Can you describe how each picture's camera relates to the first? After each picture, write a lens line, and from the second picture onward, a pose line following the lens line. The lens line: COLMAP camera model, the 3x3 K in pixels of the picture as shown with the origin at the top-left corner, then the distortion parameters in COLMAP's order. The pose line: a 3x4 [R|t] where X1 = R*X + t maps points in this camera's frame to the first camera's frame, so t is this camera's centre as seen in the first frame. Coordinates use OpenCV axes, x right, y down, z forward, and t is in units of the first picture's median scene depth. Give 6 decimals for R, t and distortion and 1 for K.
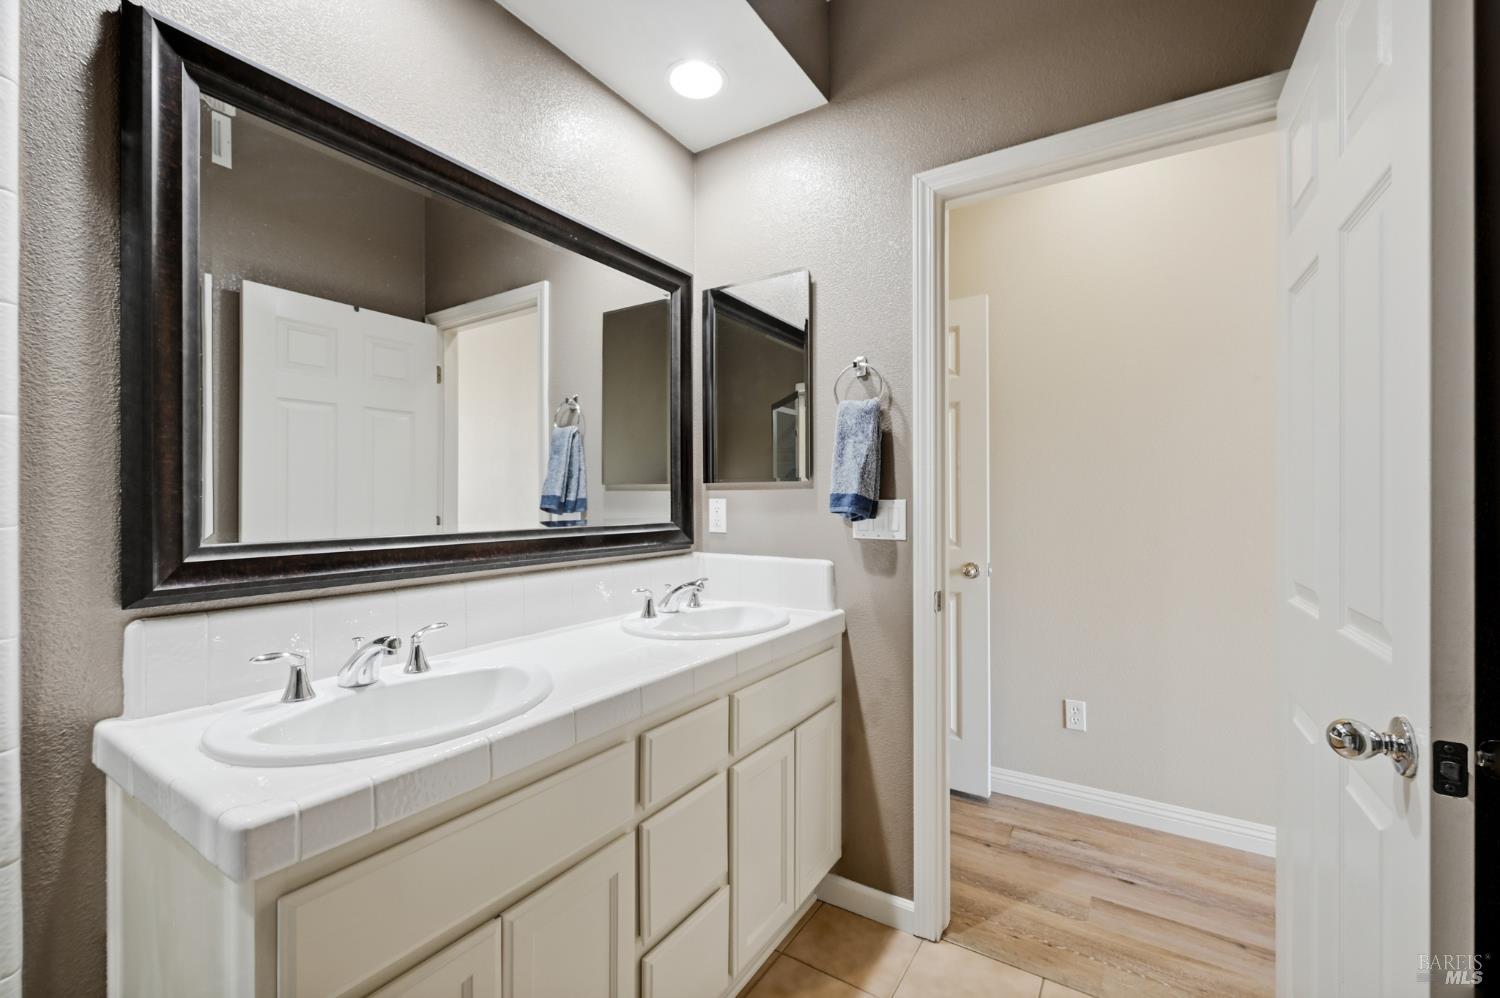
lens RADIAL K [[618.8, 0, 750.0], [0, 618.8, 499.0], [0, 0, 1]] dist [-0.002576, -0.000007]
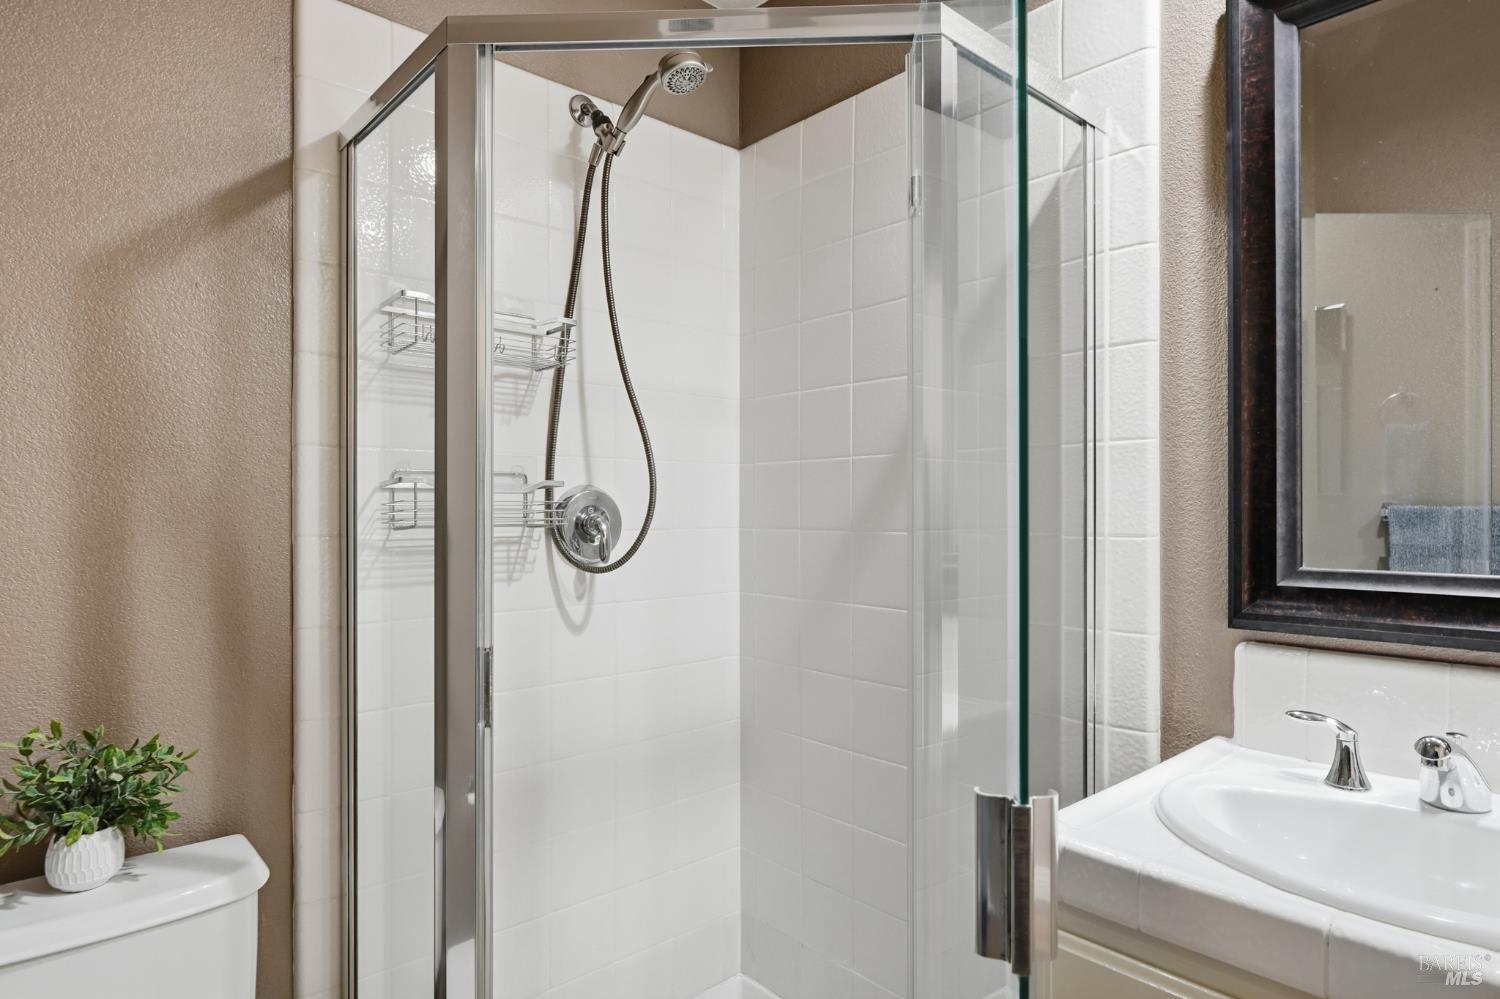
lens RADIAL K [[857.7, 0, 751.4], [0, 857.7, 506.9], [0, 0, 1]] dist [-0.024610, -0.000018]
pose [[-0.260007, 0.001550, -0.965606, 0.428969], [0.003413, 0.999994, 0.000687, -0.011794], [0.965601, -0.003117, -0.260010, 0.585200]]
